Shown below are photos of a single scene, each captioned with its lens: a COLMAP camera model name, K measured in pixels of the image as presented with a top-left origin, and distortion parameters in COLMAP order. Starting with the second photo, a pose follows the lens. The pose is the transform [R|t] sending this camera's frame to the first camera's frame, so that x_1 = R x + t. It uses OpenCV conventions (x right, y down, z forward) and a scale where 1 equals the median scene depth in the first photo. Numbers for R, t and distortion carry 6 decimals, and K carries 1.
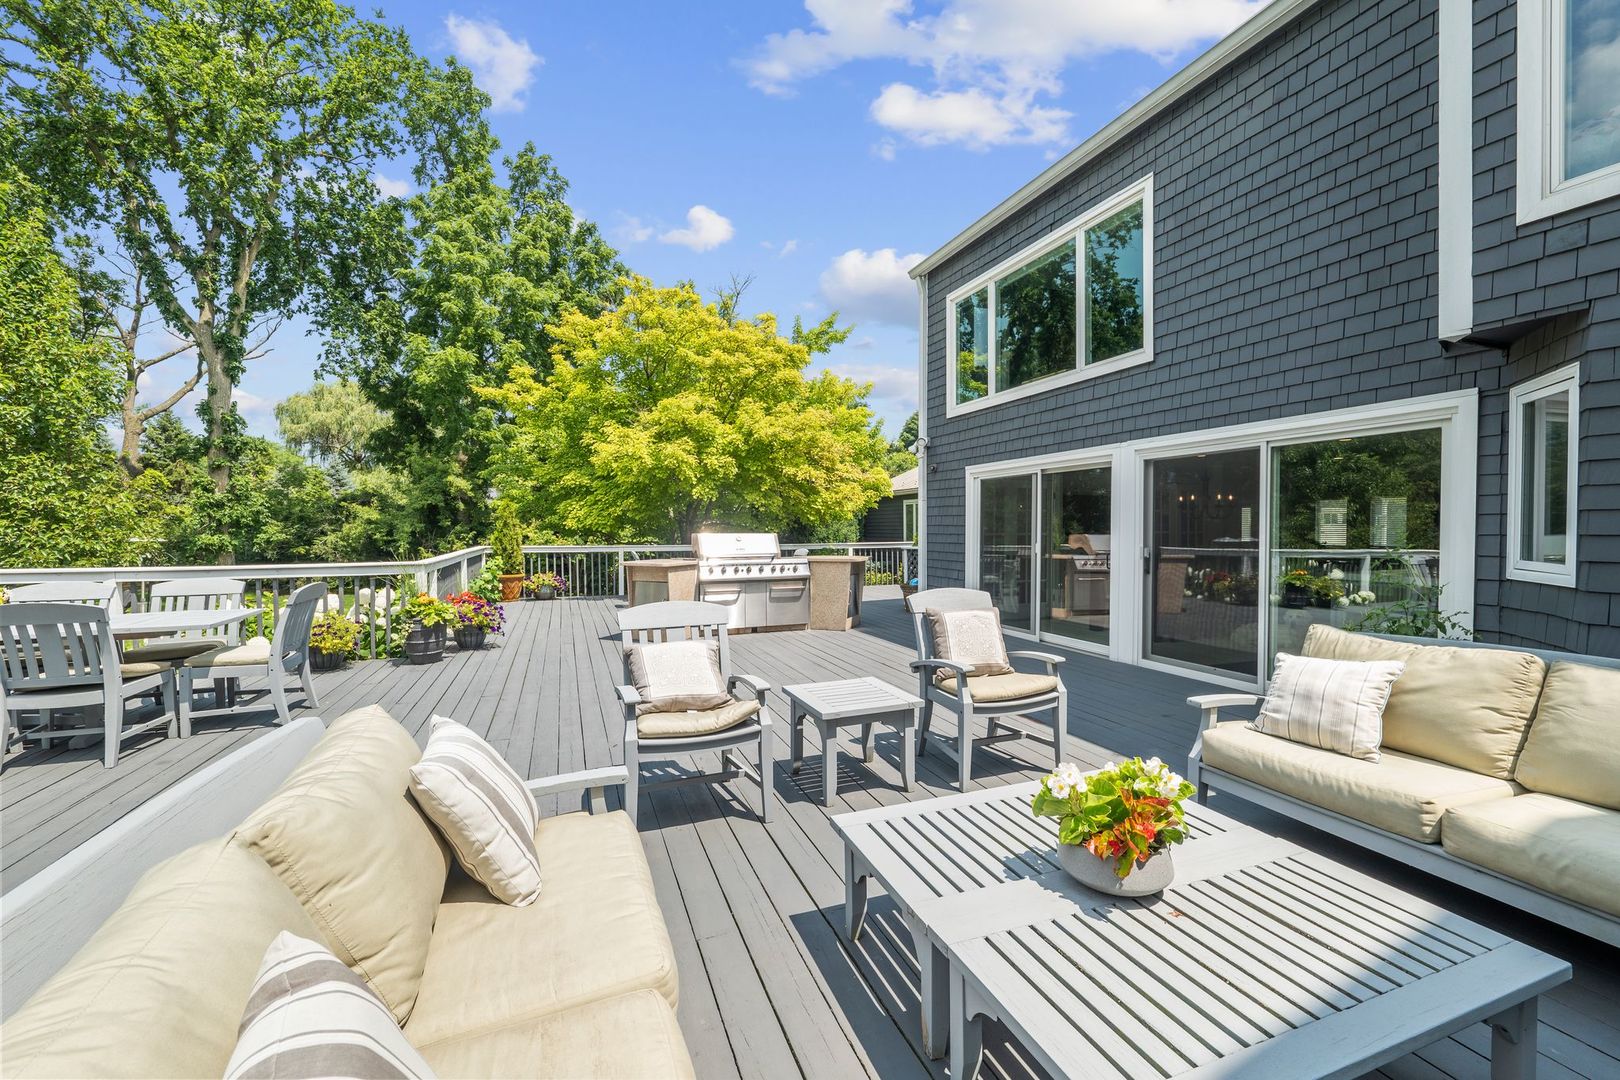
lens RADIAL K [[657.2, 0, 803.8], [0, 657.2, 539.5], [0, 0, 1]] dist [-0.016999, -0.000410]
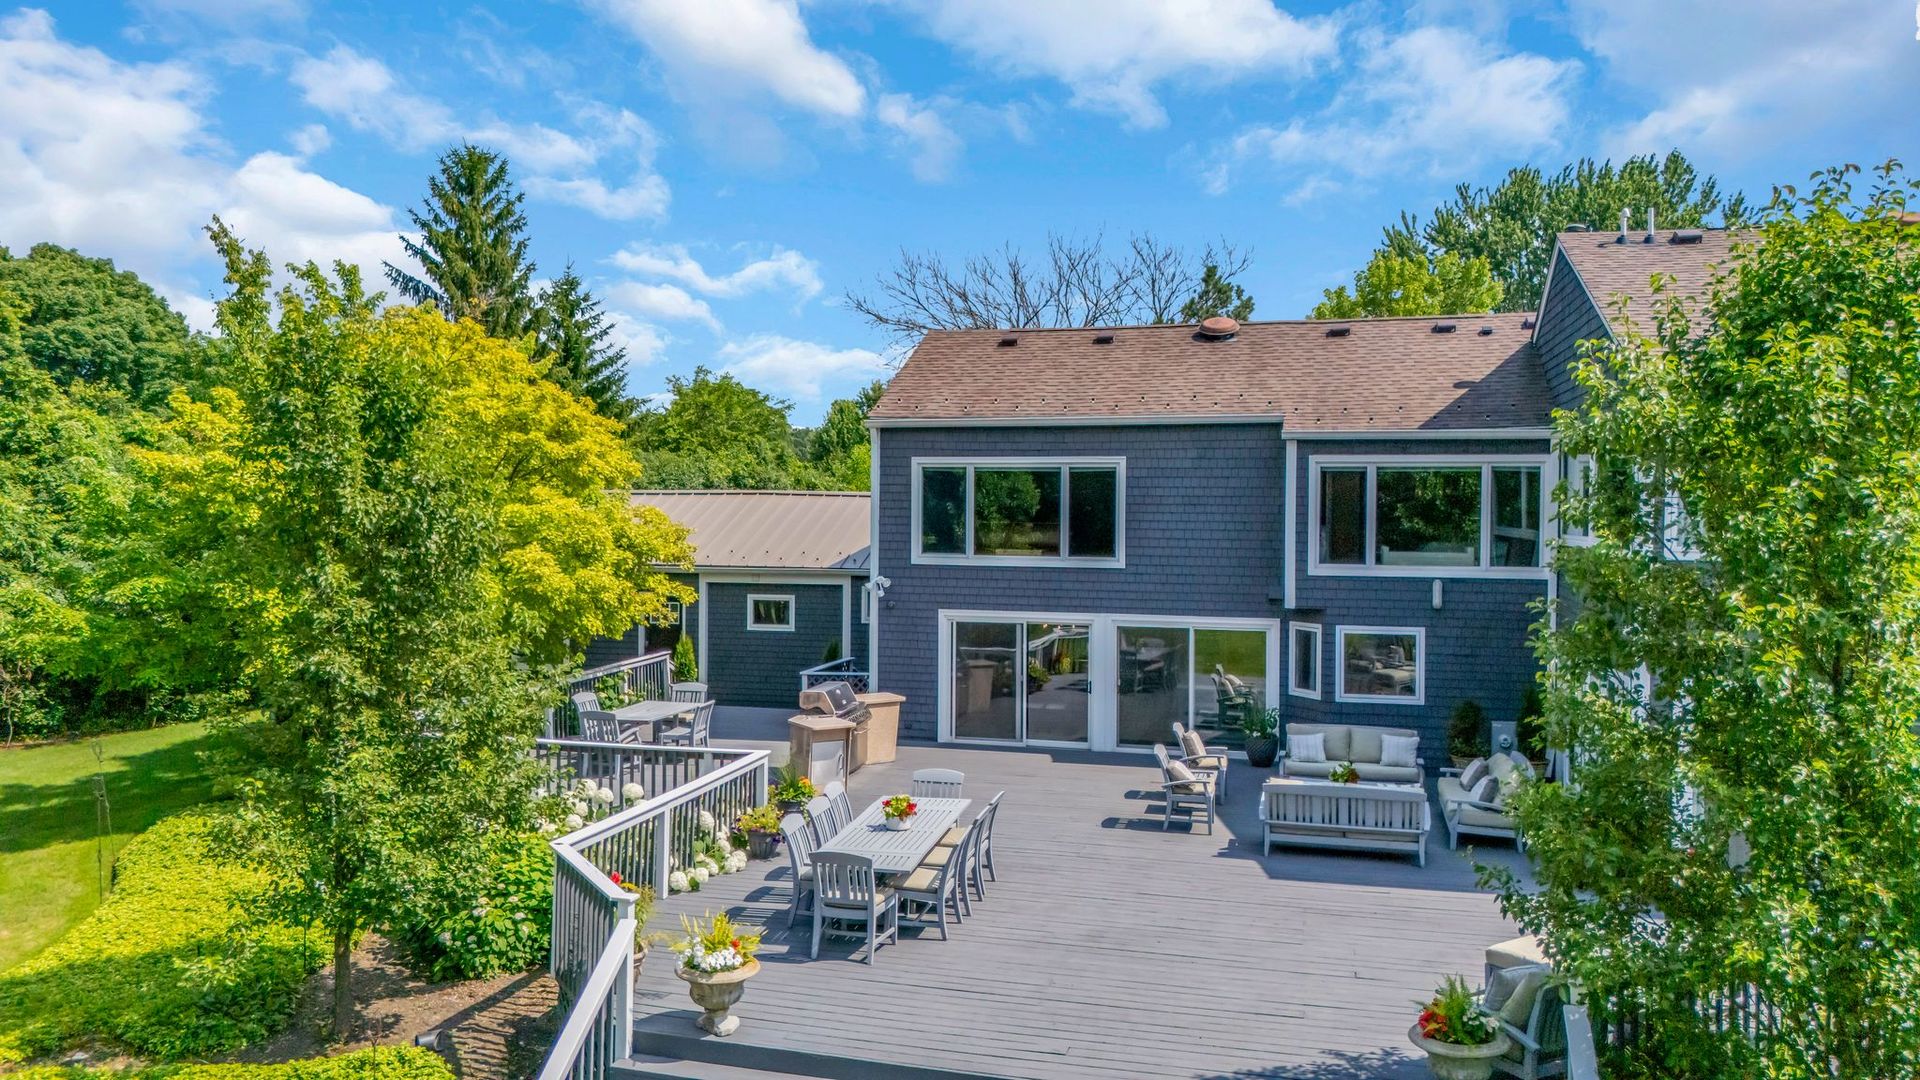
lens RADIAL K [[1423.4, 0, 950.9], [0, 1423.4, 537.9], [0, 0, 1]] dist [0.029144, -0.014353]
pose [[0.585632, -0.015796, 0.810423, -2.669779], [0.007034, 0.999871, 0.014405, -0.405660], [-0.810546, -0.002736, 0.585668, -0.772821]]
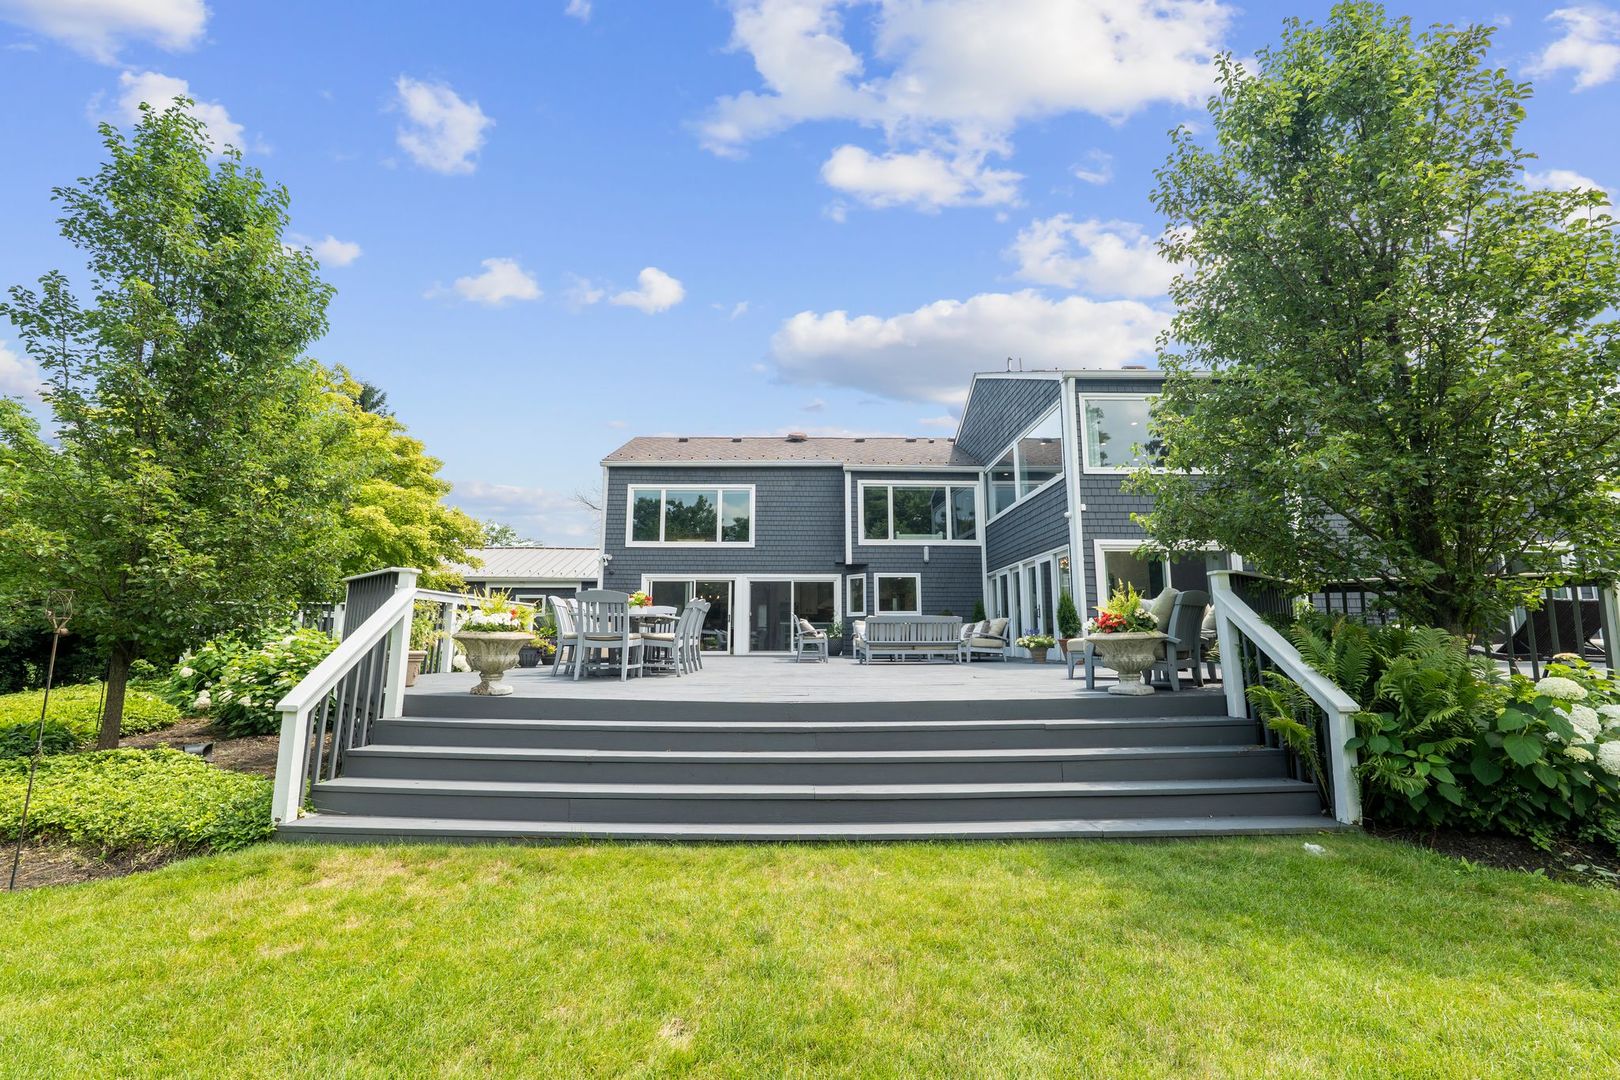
lens RADIAL K [[657.2, 0, 803.9], [0, 657.2, 547.8], [0, 0, 1]] dist [-0.016999, -0.000410]
pose [[0.342980, 0.140472, 0.928780, -2.104356], [0.013082, 0.987945, -0.154251, 0.182792], [-0.939252, 0.065055, 0.337008, -0.197864]]
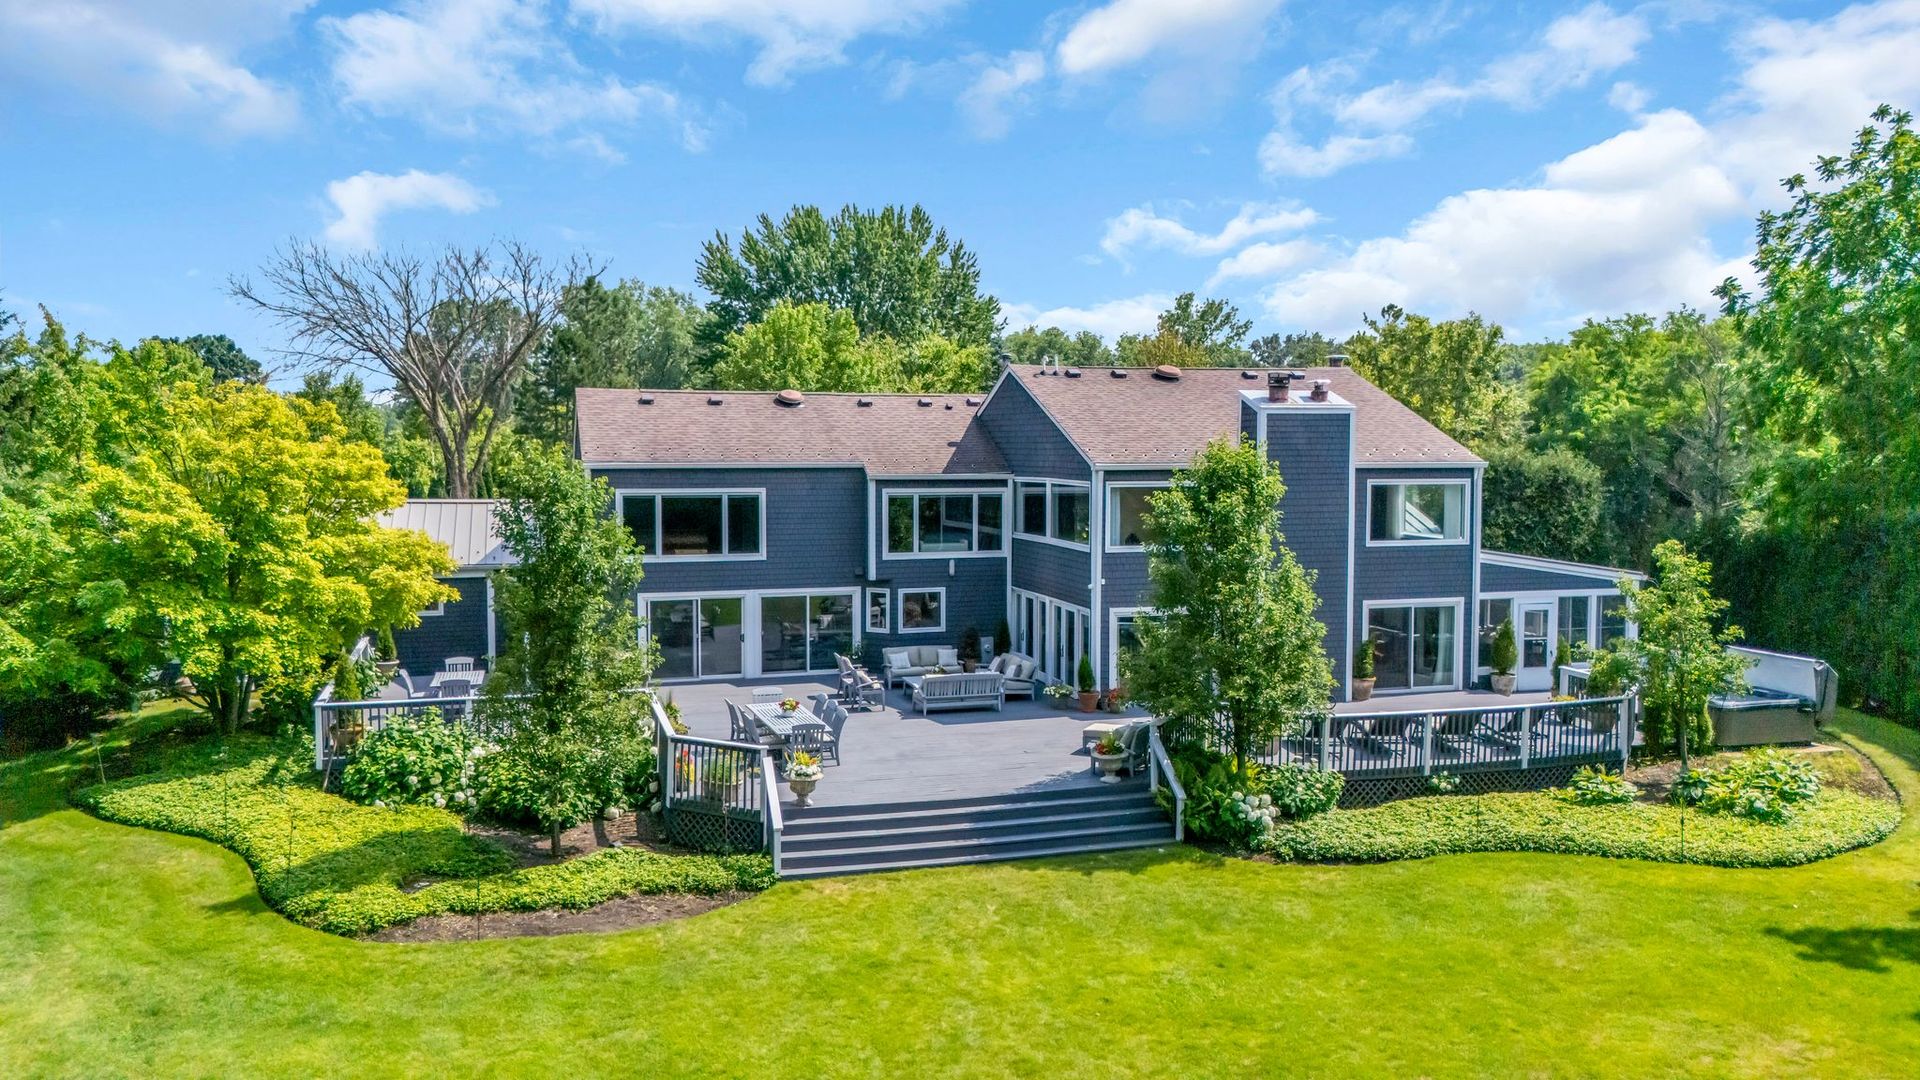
lens RADIAL K [[1423.4, 0, 971.4], [0, 1423.4, 529.0], [0, 0, 1]] dist [0.029144, -0.014353]
pose [[0.058609, -0.055832, 0.996718, -5.077337], [0.015604, 0.998364, 0.055007, -0.693887], [-0.998159, 0.012329, 0.059385, -0.165907]]
